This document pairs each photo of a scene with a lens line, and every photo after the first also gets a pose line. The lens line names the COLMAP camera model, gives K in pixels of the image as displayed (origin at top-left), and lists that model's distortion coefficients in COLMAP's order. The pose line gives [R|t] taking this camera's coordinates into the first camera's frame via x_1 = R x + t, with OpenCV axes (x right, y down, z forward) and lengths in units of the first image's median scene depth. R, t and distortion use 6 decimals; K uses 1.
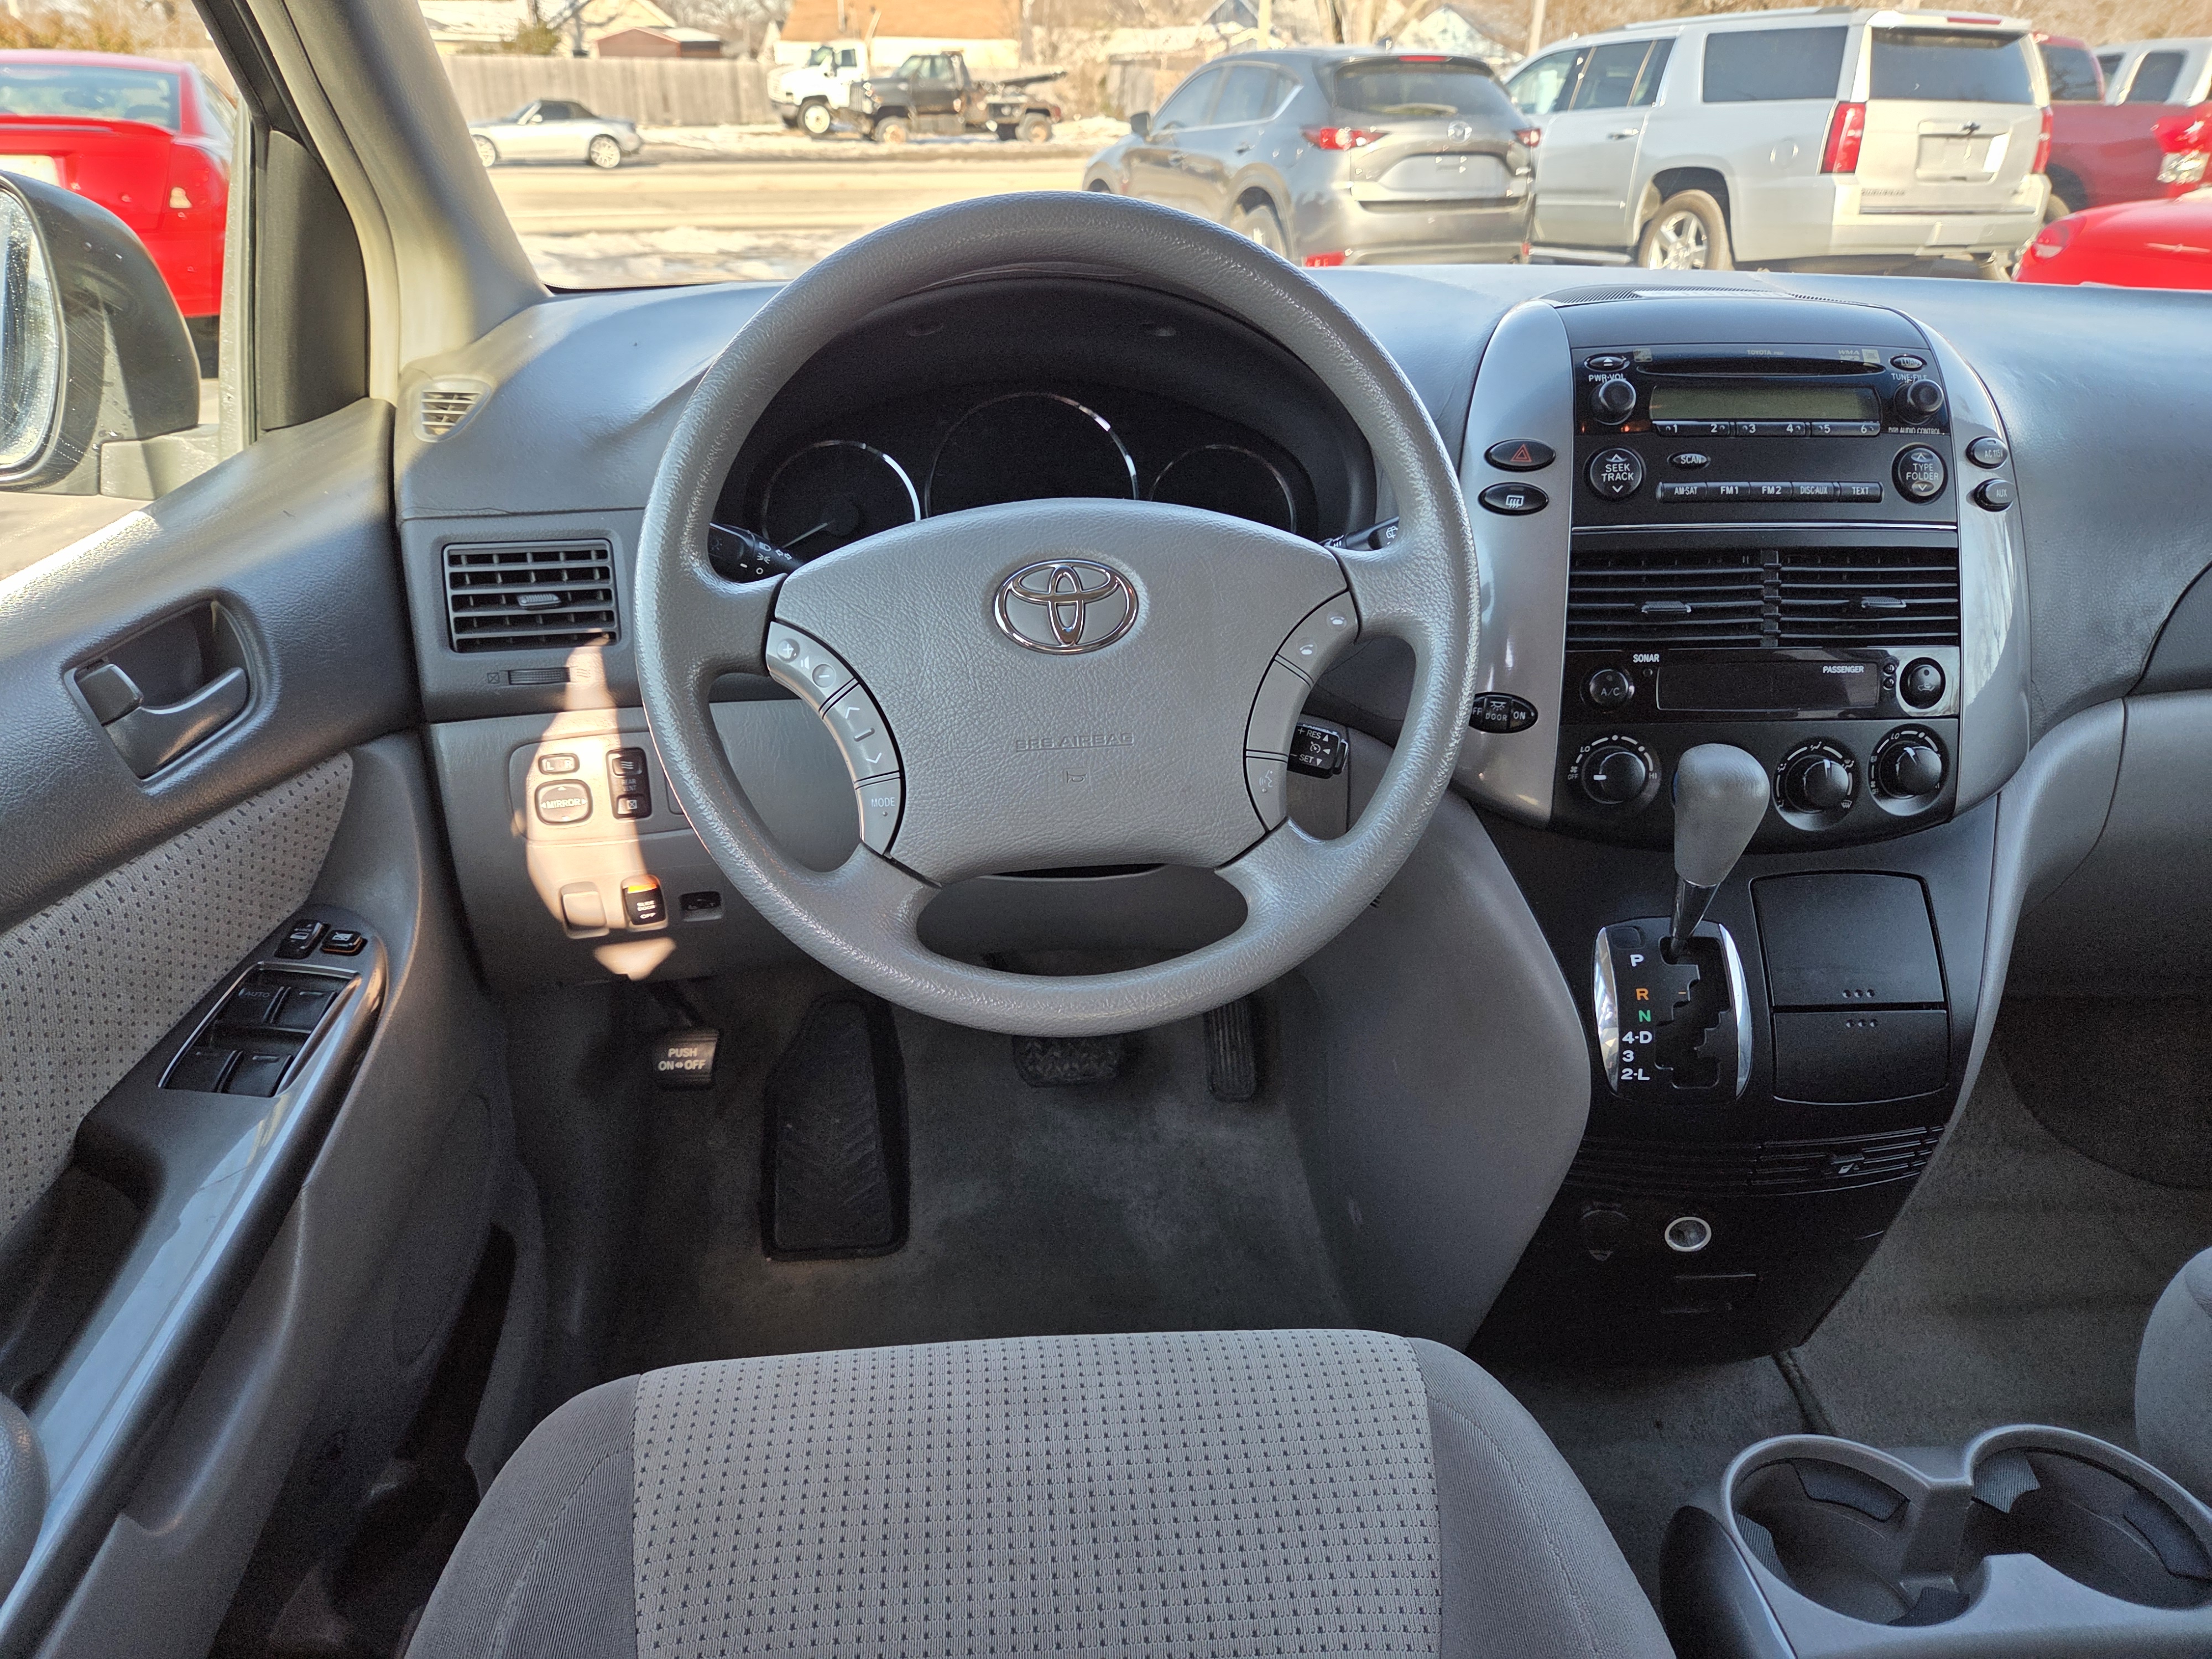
lens RADIAL K [[1490.9, 0, 1101.6], [0, 1490.9, 831.1], [0, 0, 1]] dist [0.045805, -0.027802]
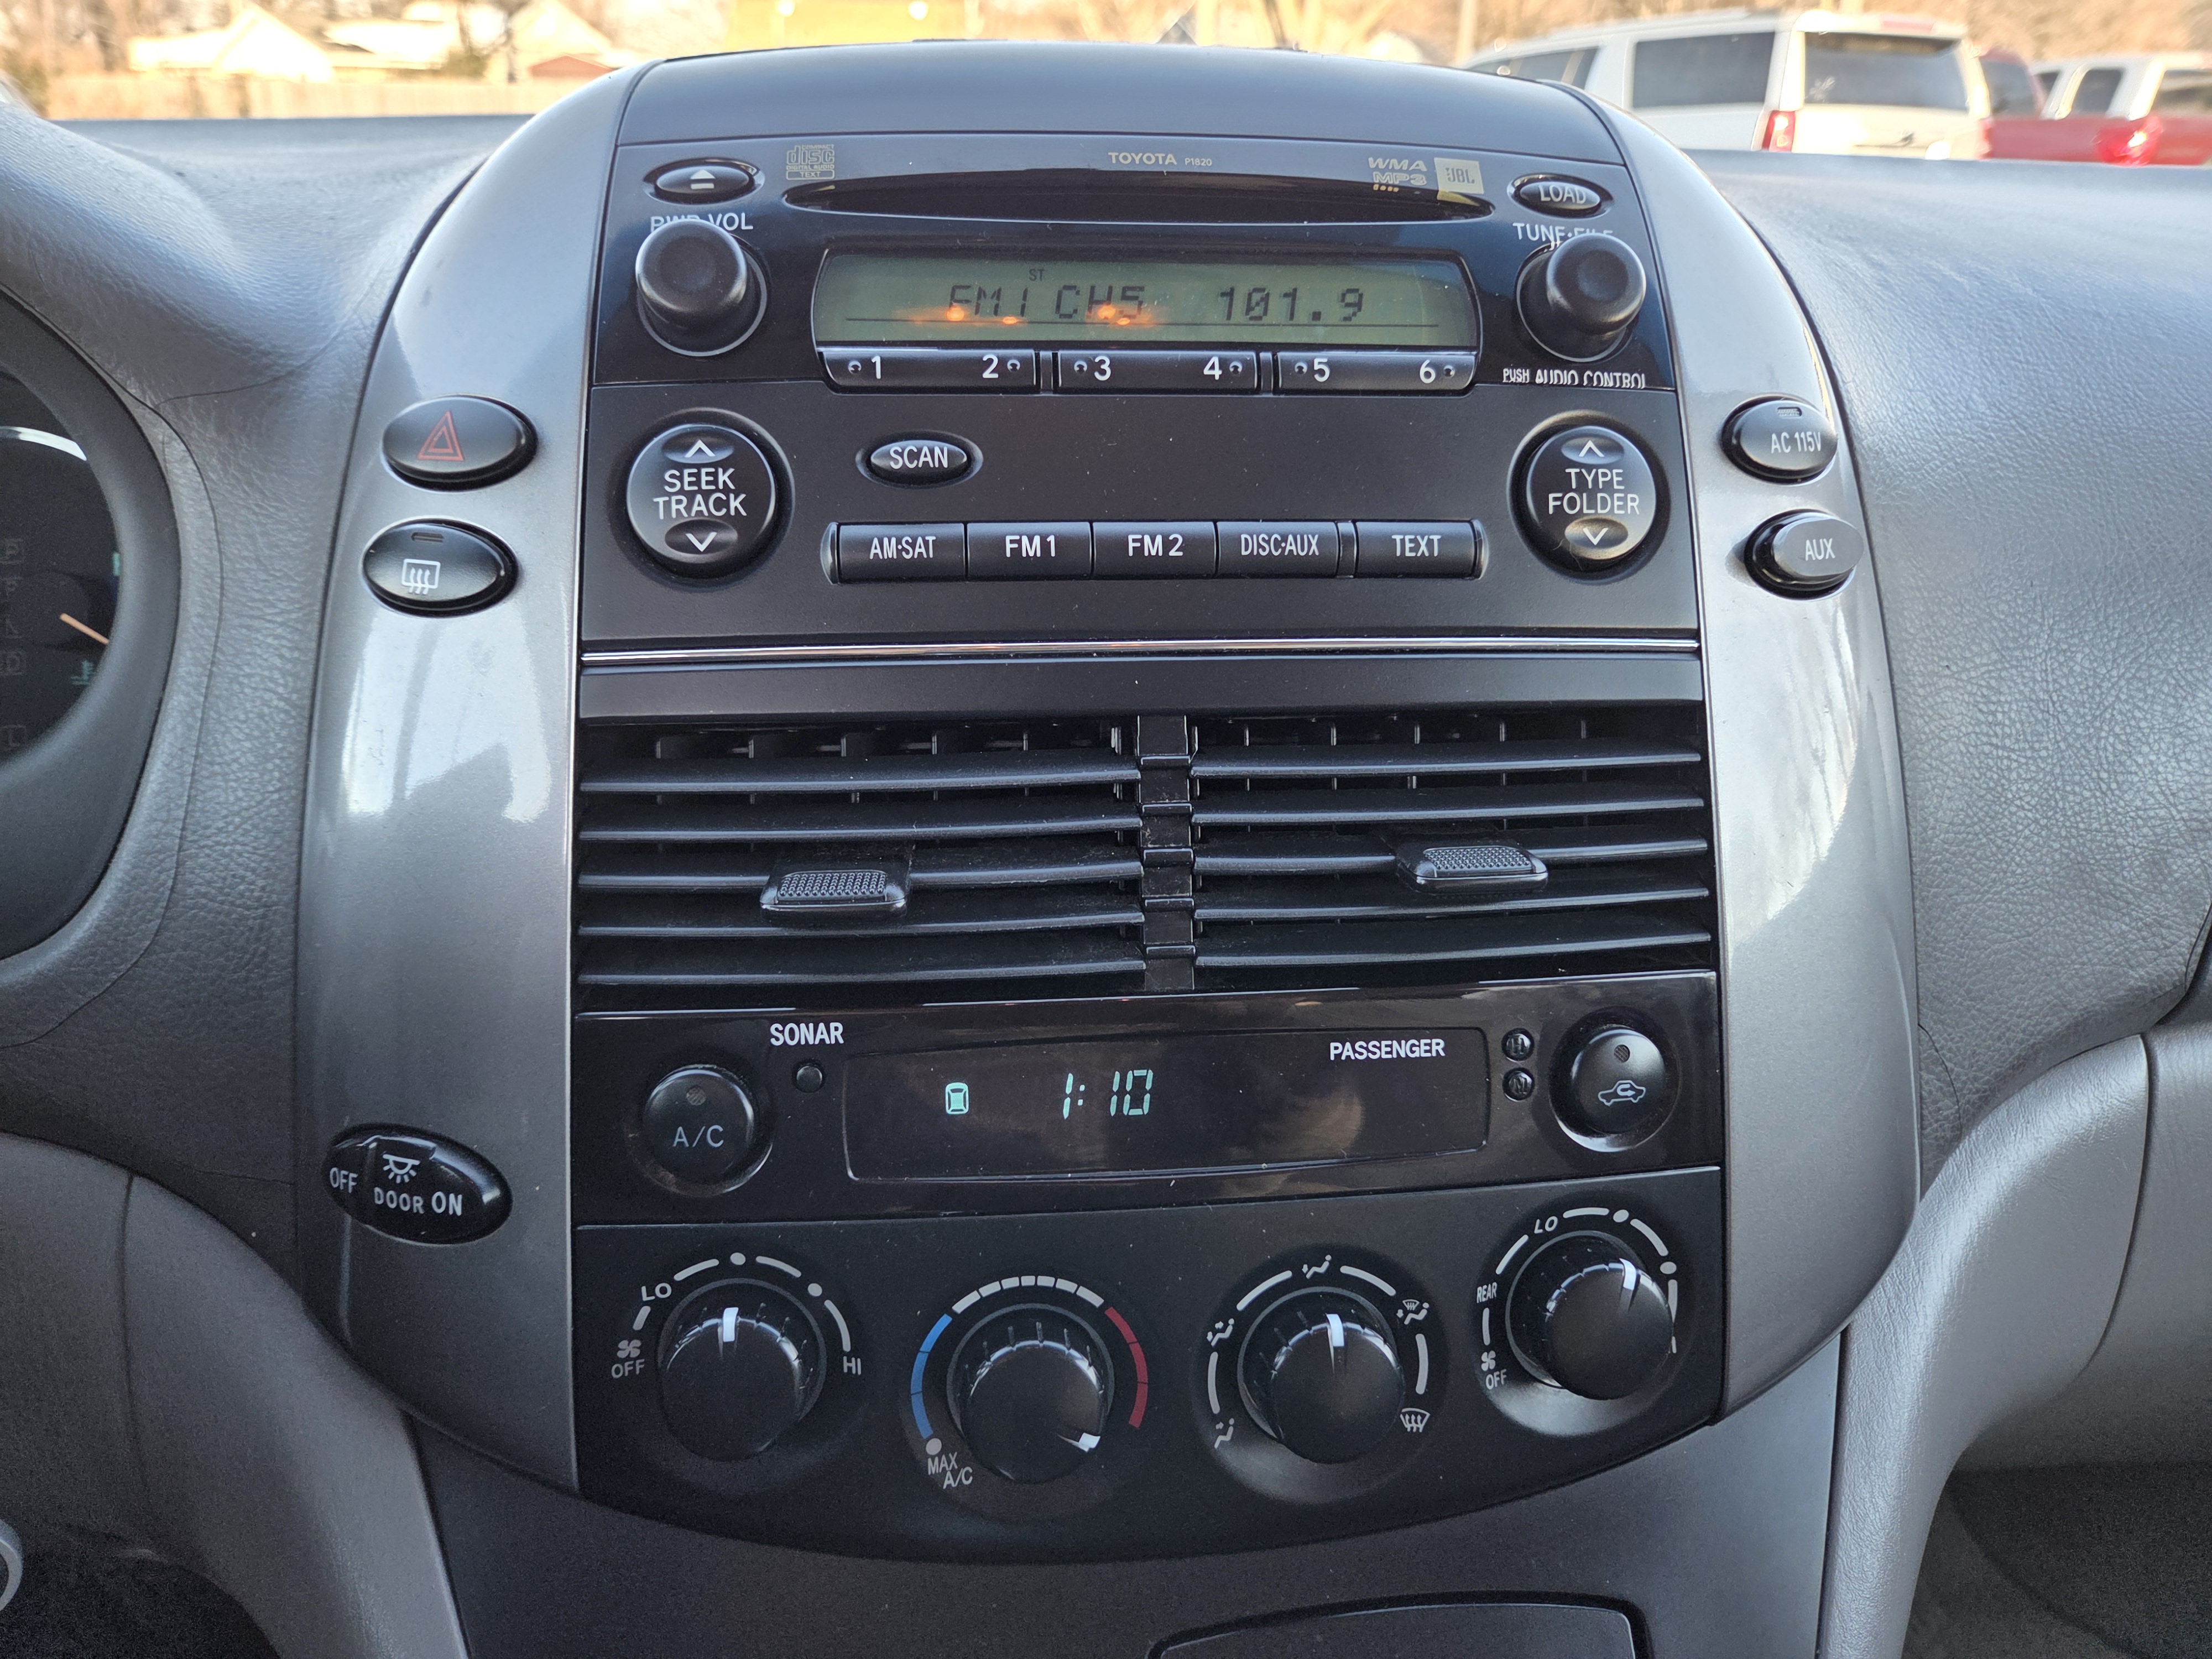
lens RADIAL K [[1490.9, 0, 1114.4], [0, 1490.9, 825.9], [0, 0, 1]] dist [0.045805, -0.027802]
pose [[0.999595, -0.011124, 0.026208, 0.415977], [0.011674, 0.999713, -0.020939, -0.151520], [-0.025968, 0.021236, 0.999437, 0.644003]]
